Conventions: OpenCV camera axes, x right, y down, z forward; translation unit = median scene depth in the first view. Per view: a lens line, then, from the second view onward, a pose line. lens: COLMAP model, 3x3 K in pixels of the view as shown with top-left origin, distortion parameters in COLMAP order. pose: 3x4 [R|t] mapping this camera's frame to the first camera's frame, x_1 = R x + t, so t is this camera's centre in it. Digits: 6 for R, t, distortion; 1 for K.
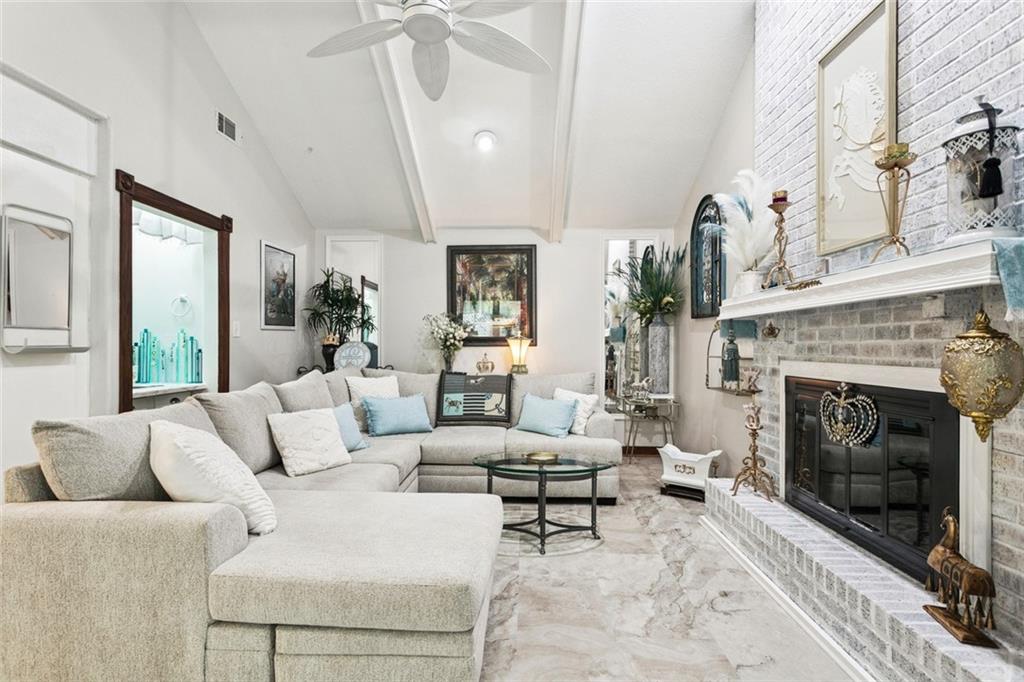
lens RADIAL K [[489.1, 0, 511.6], [0, 489.1, 342.9], [0, 0, 1]] dist [-0.000939, 0.001512]
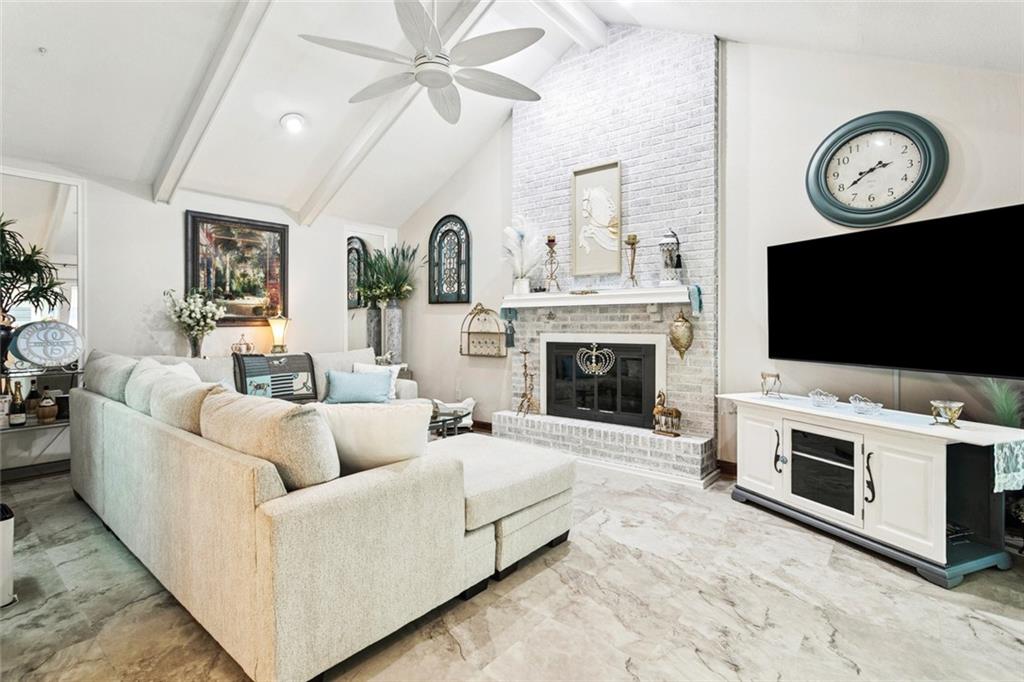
lens RADIAL K [[489.1, 0, 506.5], [0, 489.1, 323.5], [0, 0, 1]] dist [-0.000939, 0.001512]
pose [[0.613074, -0.003417, 0.790018, -0.795773], [0.000294, 0.999992, 0.004097, -0.004313], [-0.790025, -0.002279, 0.613070, 0.047449]]
